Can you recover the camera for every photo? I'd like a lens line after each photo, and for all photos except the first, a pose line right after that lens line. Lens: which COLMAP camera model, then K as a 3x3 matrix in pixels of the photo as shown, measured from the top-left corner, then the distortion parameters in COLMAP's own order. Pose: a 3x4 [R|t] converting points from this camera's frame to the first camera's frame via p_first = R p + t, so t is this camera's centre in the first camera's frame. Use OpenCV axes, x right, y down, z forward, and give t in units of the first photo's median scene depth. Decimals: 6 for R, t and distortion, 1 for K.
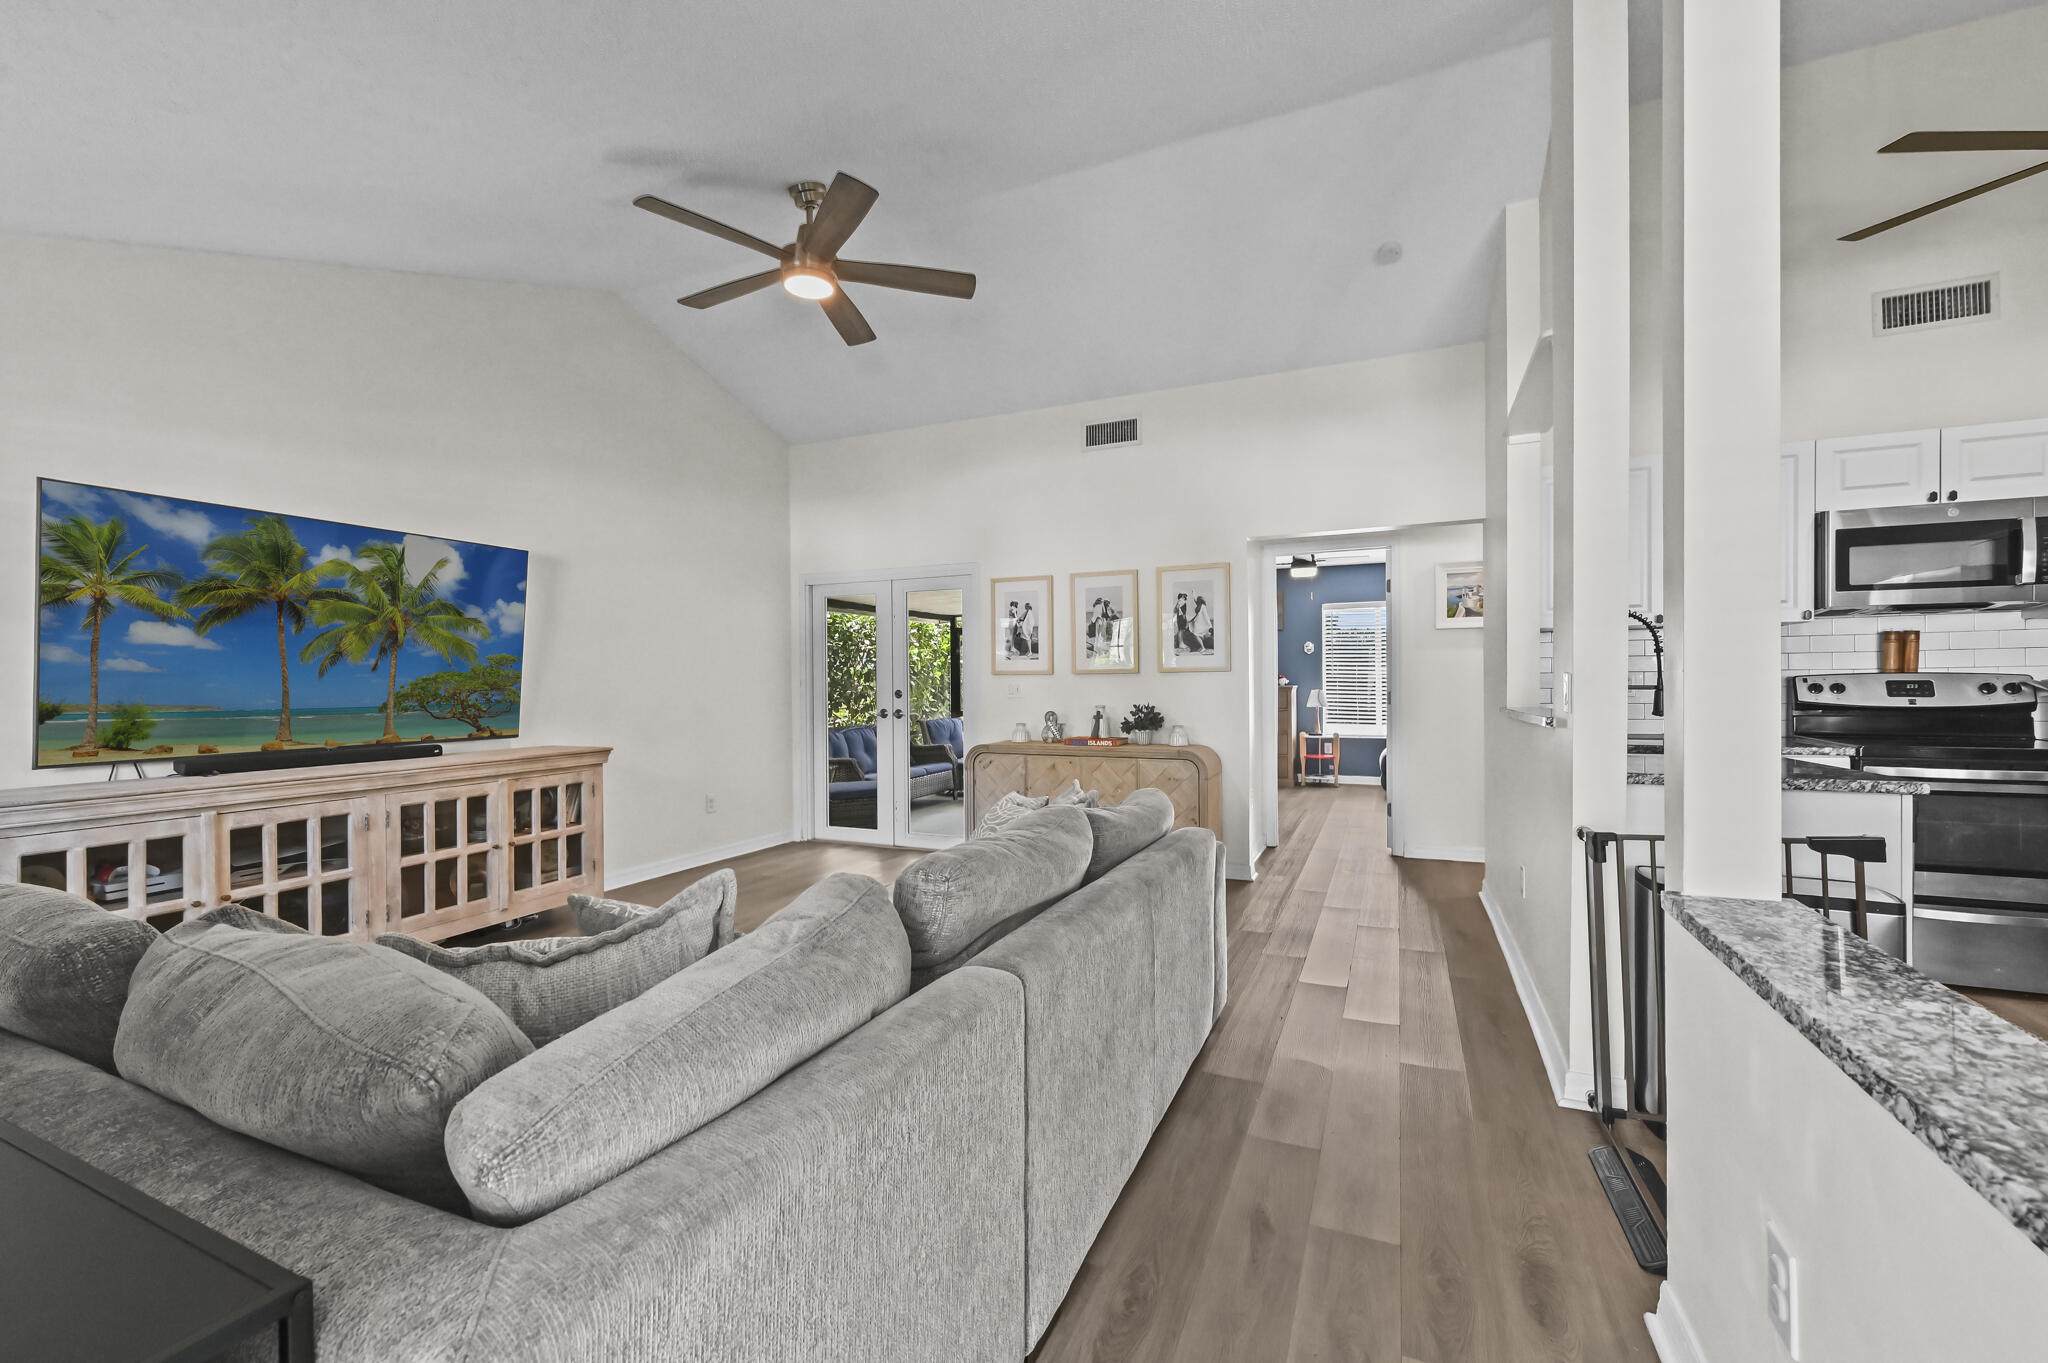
lens RADIAL K [[815.7, 0, 1035.9], [0, 815.7, 690.7], [0, 0, 1]] dist [-0.000843, -0.000792]
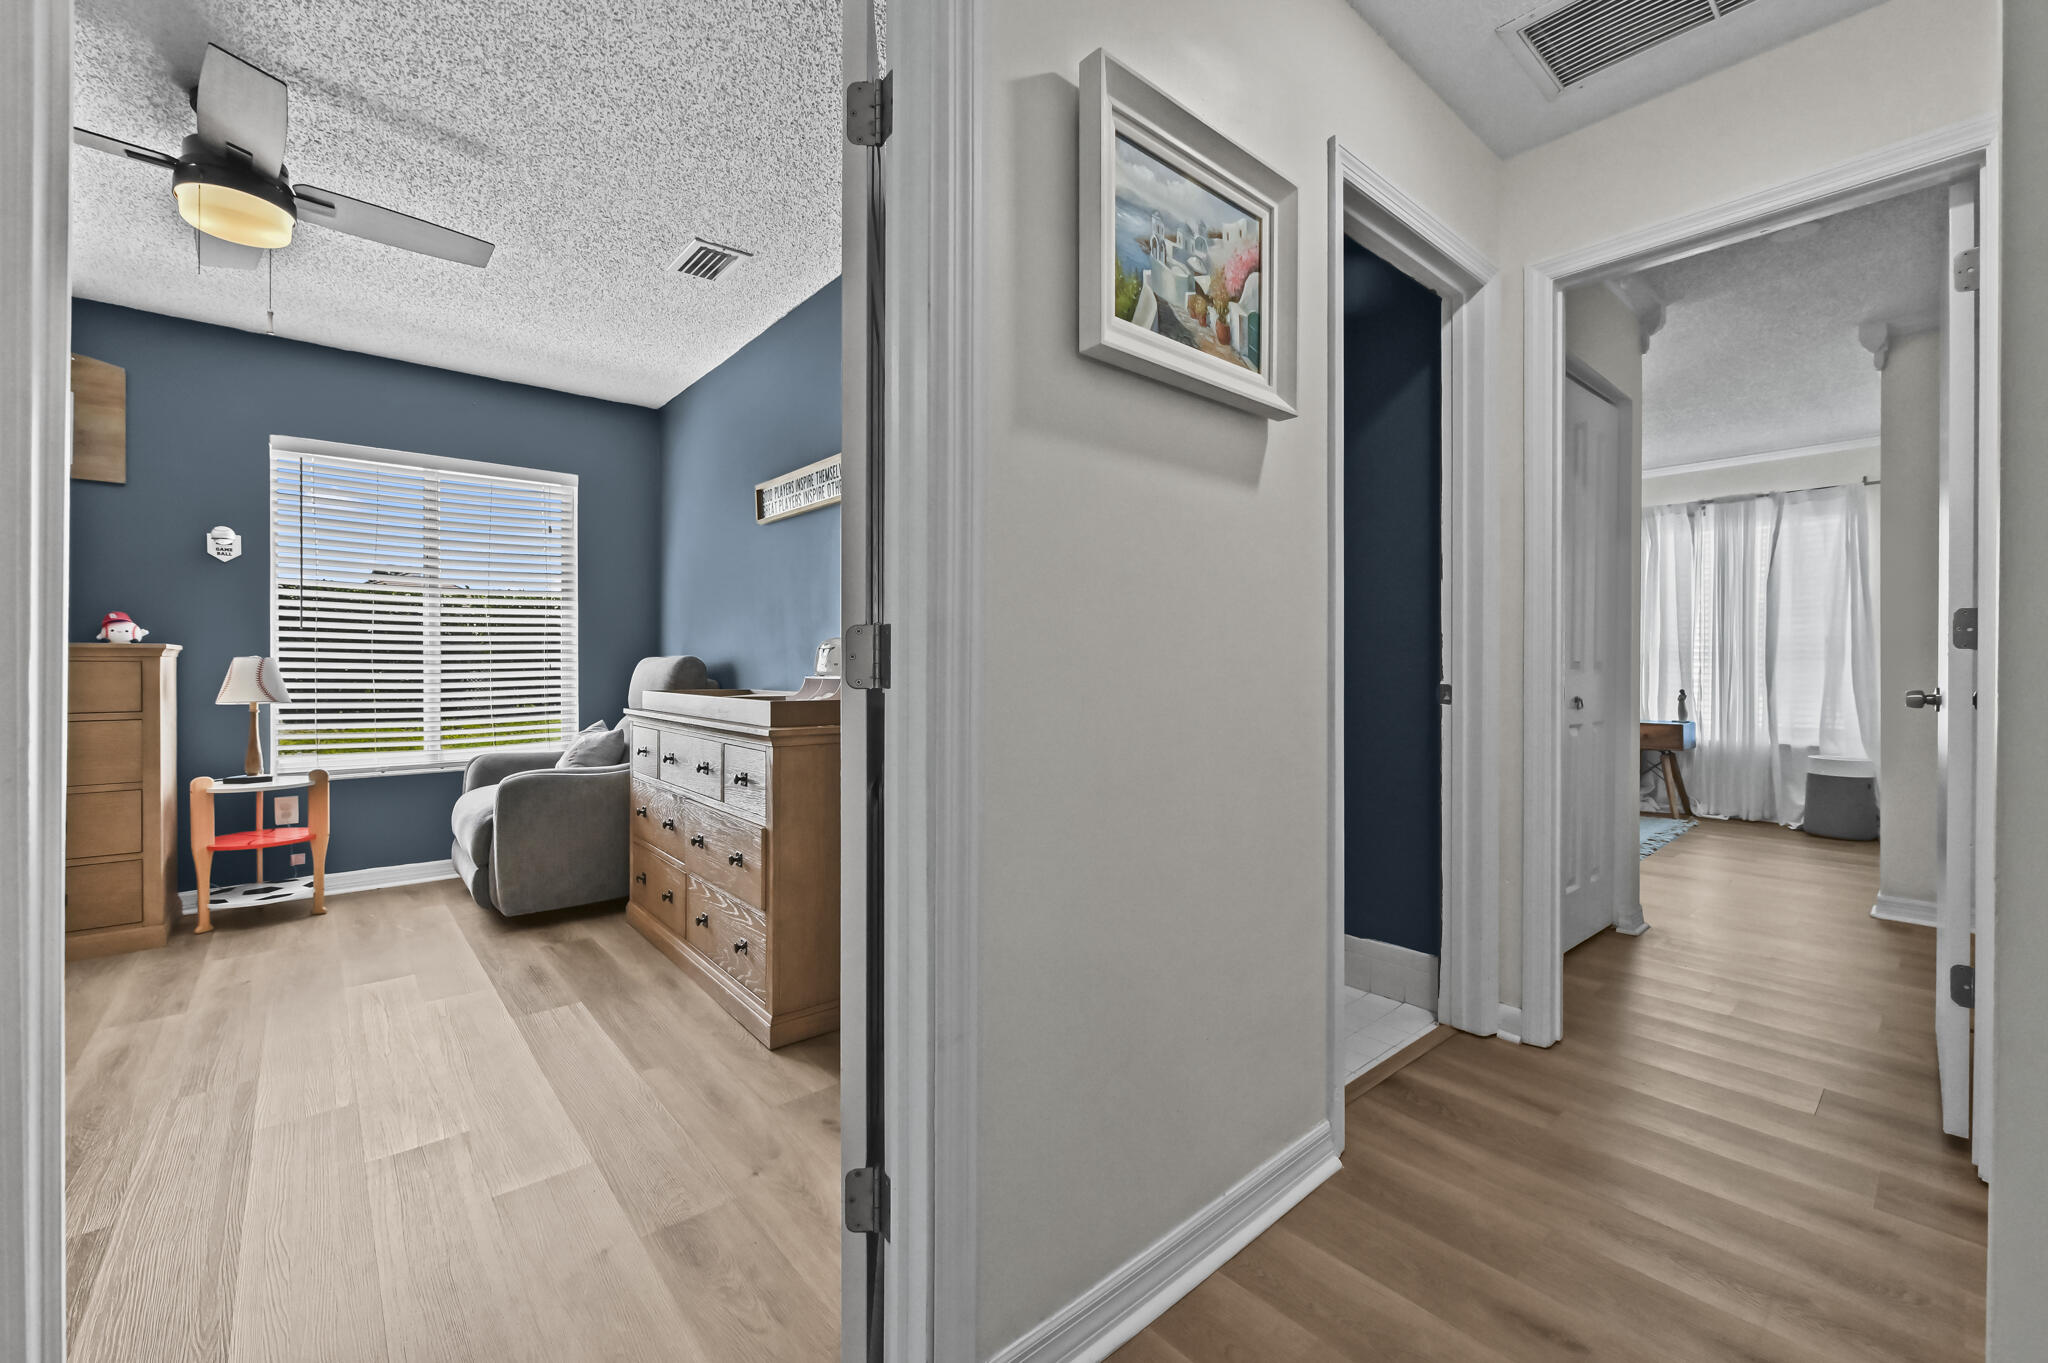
lens RADIAL K [[815.7, 0, 1020.0], [0, 815.7, 671.7], [0, 0, 1]] dist [-0.000843, -0.000792]
pose [[0.435662, 0.001414, 0.900109, 0.163340], [0.000947, 0.999997, -0.002029, 0.006080], [-0.900110, 0.001737, 0.435660, 0.525847]]
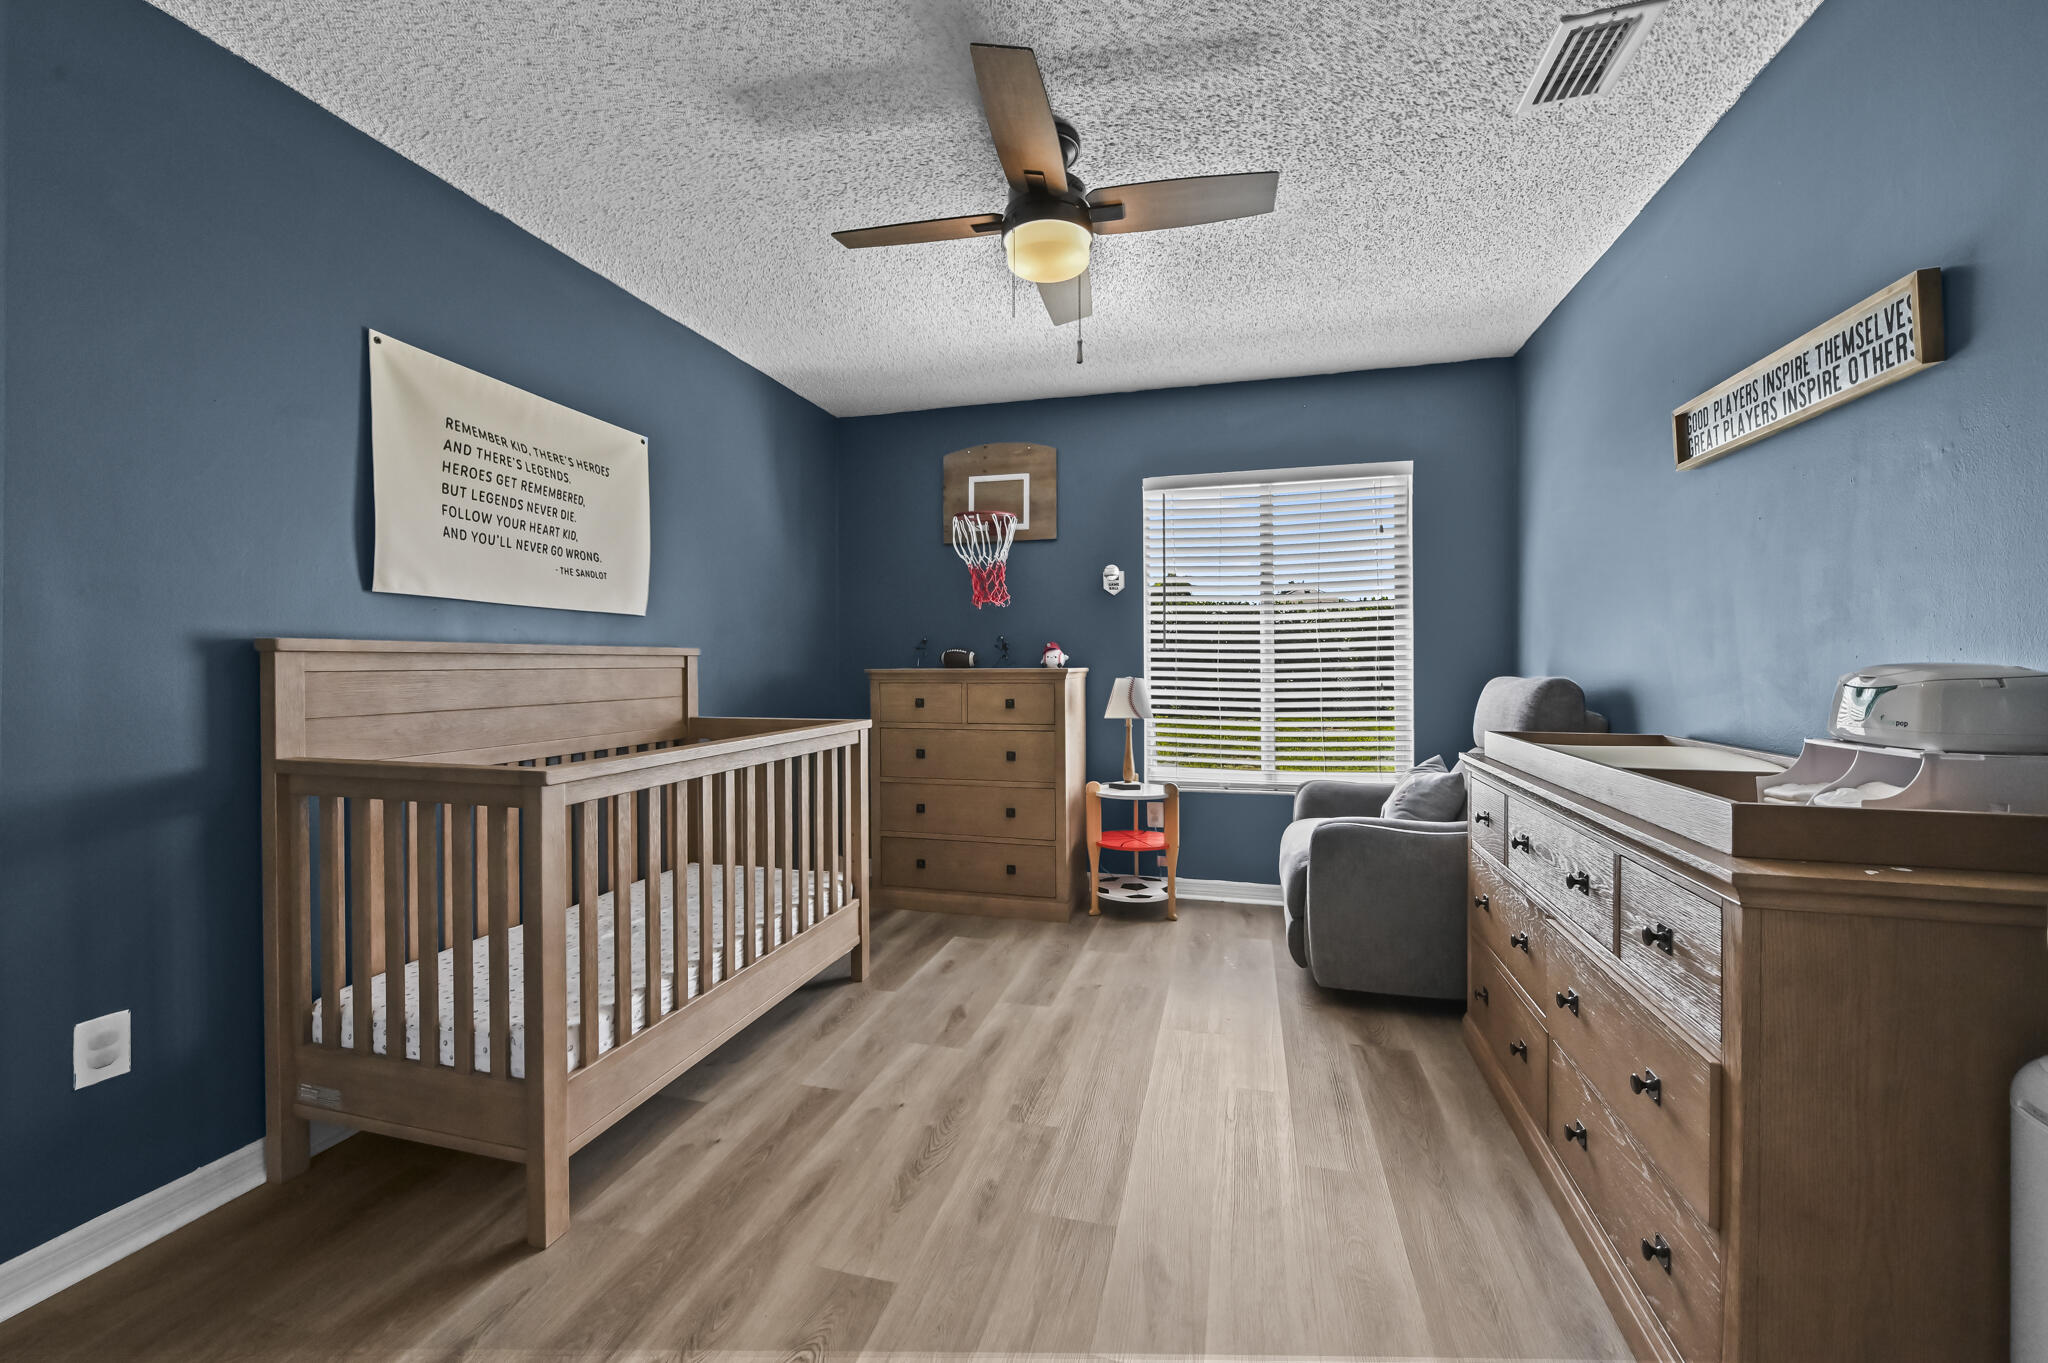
lens RADIAL K [[815.7, 0, 1018.1], [0, 815.7, 663.6], [0, 0, 1]] dist [-0.000843, -0.000792]
pose [[0.989548, 0.006567, 0.144051, 0.227842], [-0.005189, 0.999937, -0.009941, -0.004250], [-0.144107, 0.009090, 0.989520, 0.594313]]
